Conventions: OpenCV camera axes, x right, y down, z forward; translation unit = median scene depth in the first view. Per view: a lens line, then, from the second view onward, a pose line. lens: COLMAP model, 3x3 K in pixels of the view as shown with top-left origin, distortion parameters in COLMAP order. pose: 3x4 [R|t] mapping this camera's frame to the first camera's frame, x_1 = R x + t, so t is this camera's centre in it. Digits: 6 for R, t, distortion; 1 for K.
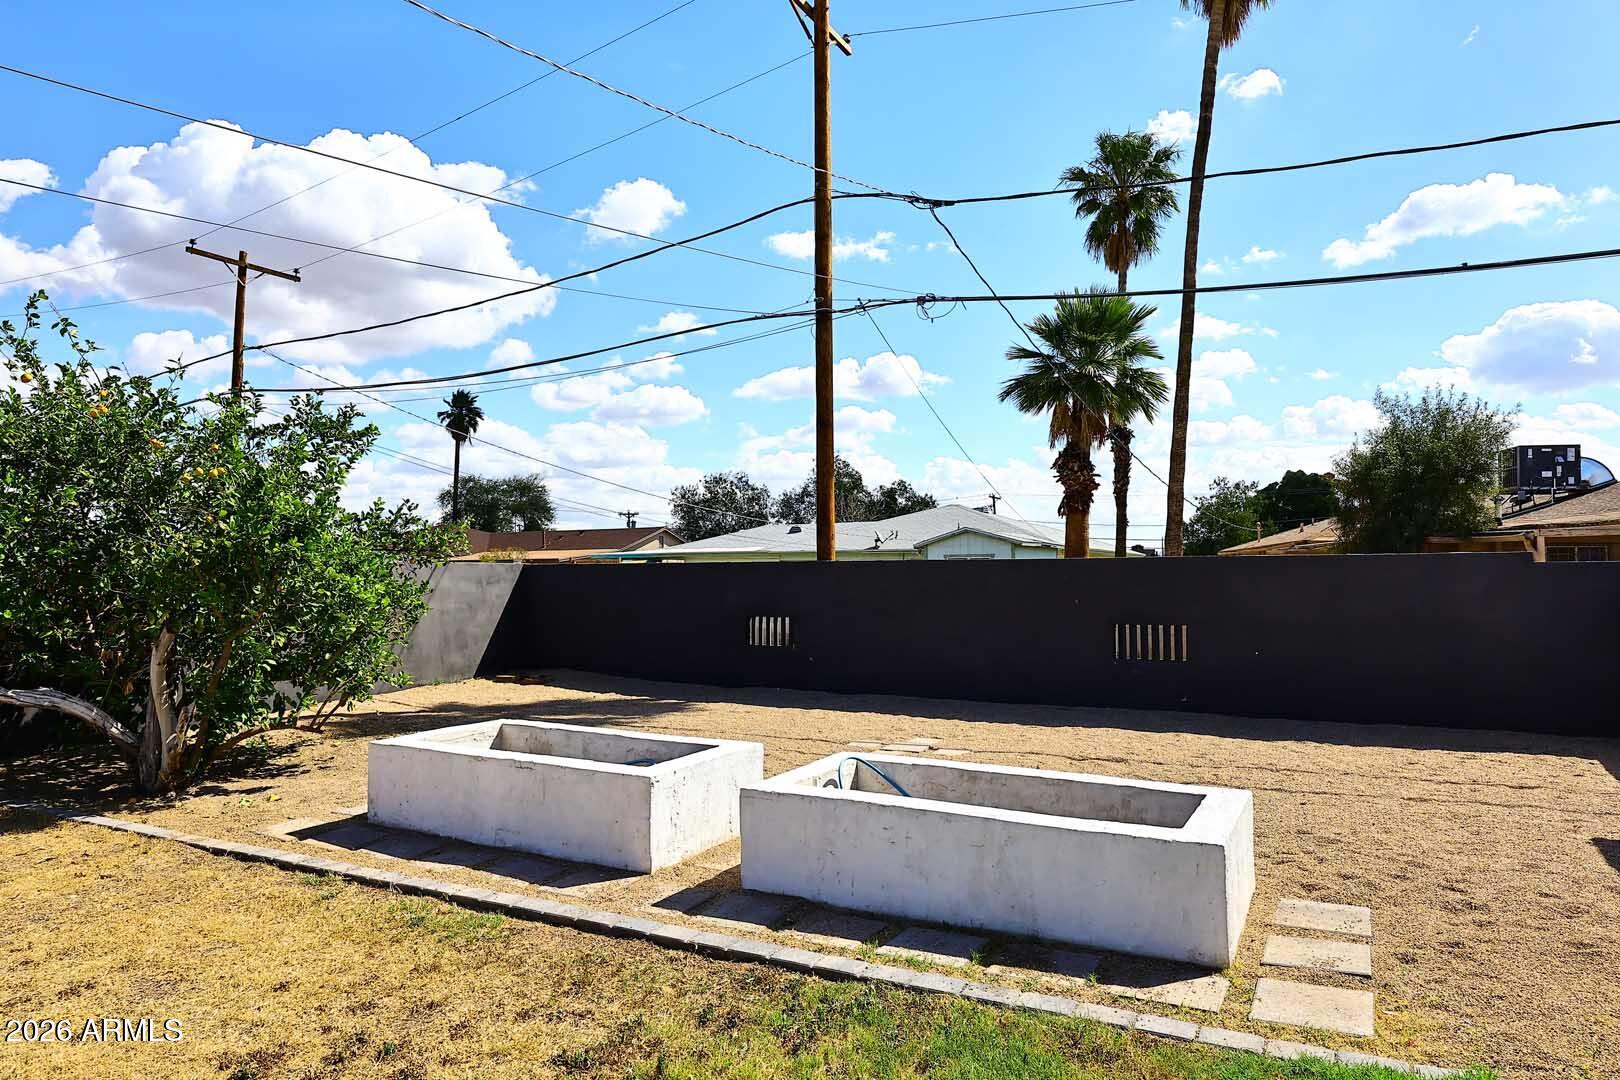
lens RADIAL K [[1077.7, 0, 810.6], [0, 1077.7, 533.2], [0, 0, 1]] dist [-0.002201, -0.000252]
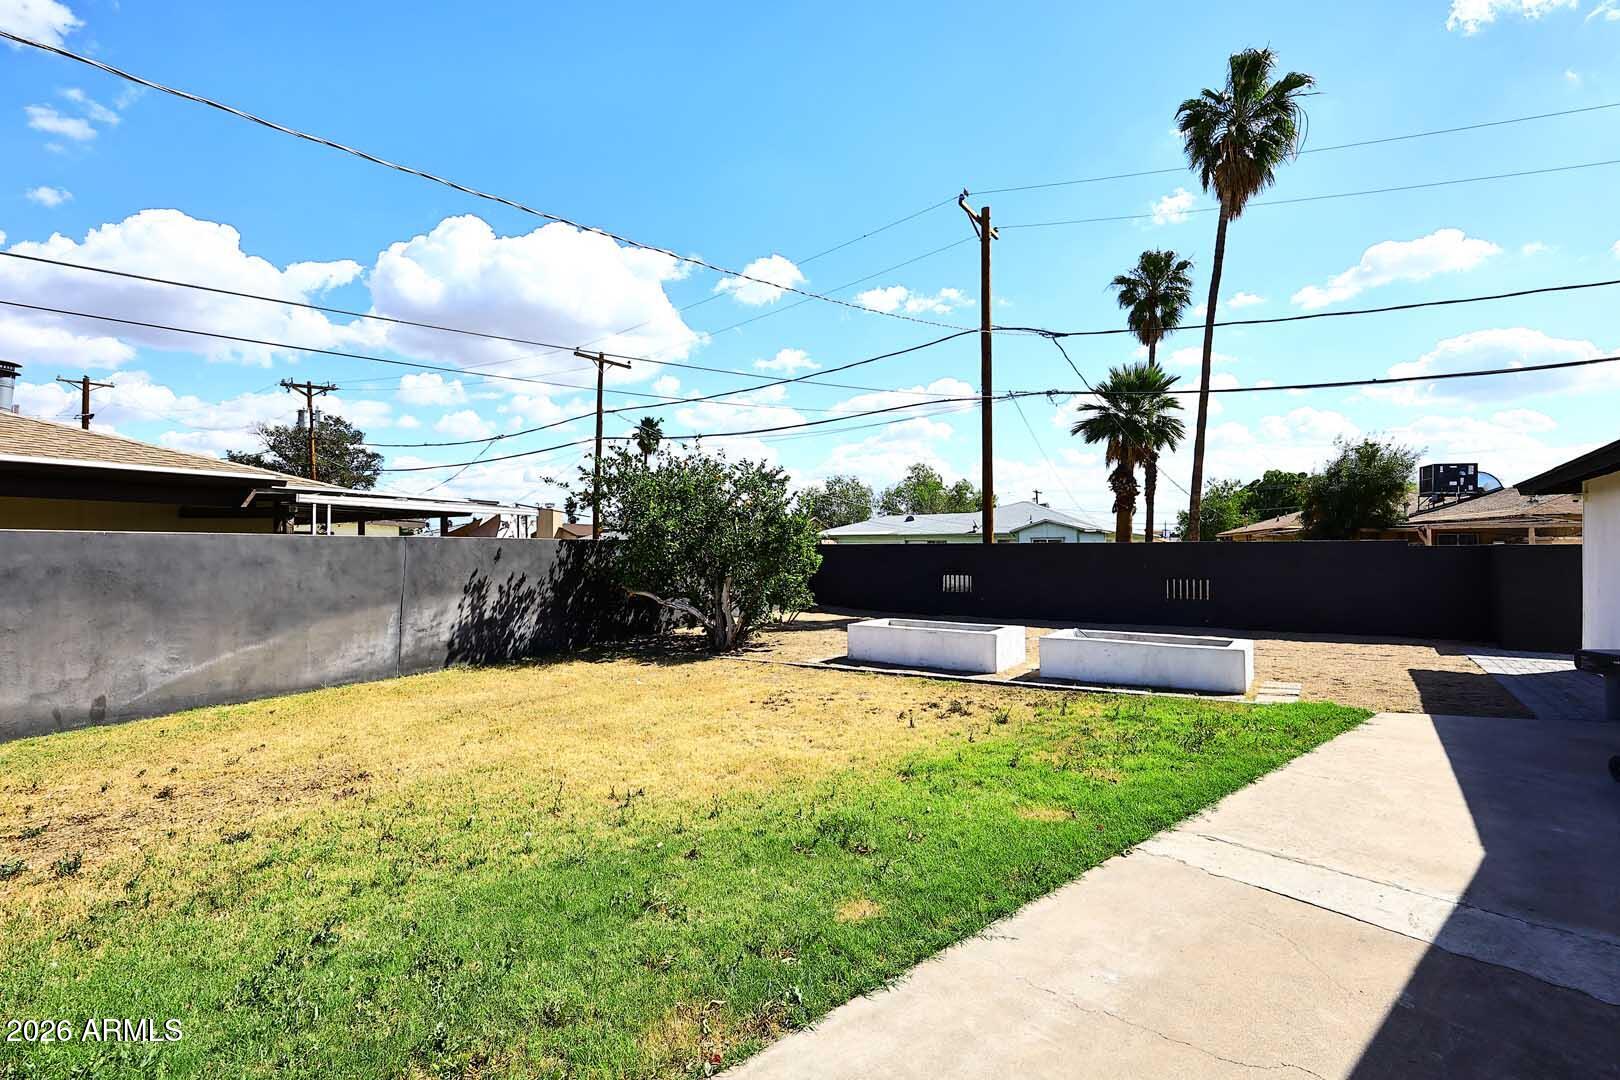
lens RADIAL K [[815.7, 0, 810.0], [0, 815.7, 540.0], [0, 0, 1]] dist [-0.000066, 0.000064]
pose [[0.995728, 0.001628, -0.092320, -0.087747], [0.000869, 0.999635, 0.027003, -0.008472], [0.092330, -0.026968, 0.995363, -0.192659]]
